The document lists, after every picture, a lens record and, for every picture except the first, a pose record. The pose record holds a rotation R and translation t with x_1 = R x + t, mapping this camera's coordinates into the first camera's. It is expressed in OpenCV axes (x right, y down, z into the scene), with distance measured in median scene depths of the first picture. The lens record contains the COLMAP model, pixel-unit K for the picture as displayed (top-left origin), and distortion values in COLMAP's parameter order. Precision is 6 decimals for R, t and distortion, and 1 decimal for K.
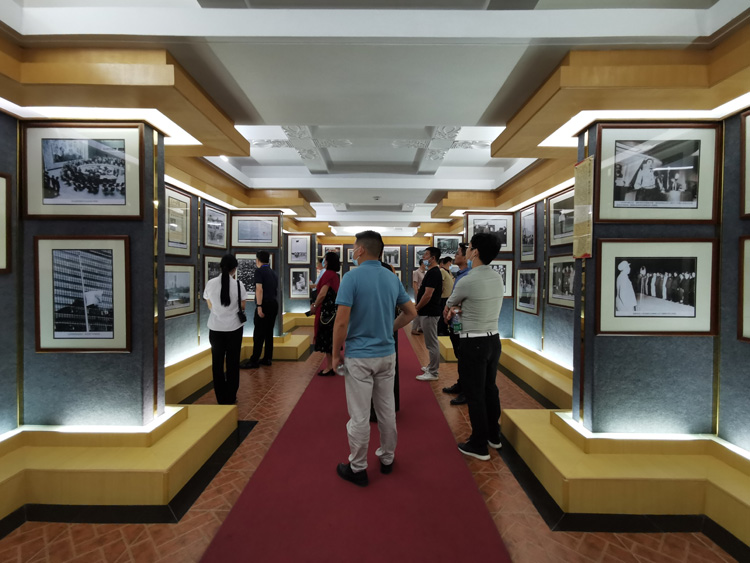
lens RADIAL K [[366.4, 0, 377.4], [0, 366.4, 277.0], [0, 0, 1]] dist [0.002065, 0.000046]
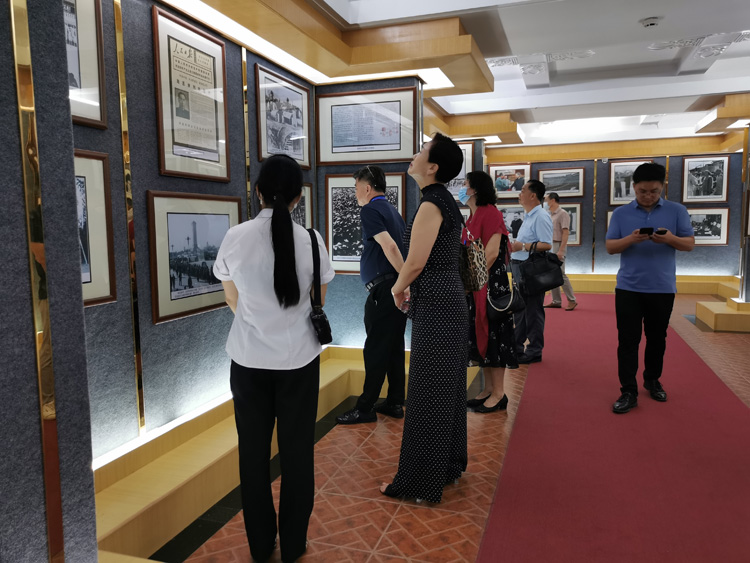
lens RADIAL K [[584.3, 0, 376.4], [0, 584.3, 282.2], [0, 0, 1]] dist [0.046181, -0.001298]
pose [[0.948452, 0.015202, -0.316556, -0.082443], [0.014087, 0.995839, 0.090032, 0.005816], [0.316608, -0.089850, 0.944291, 0.286715]]
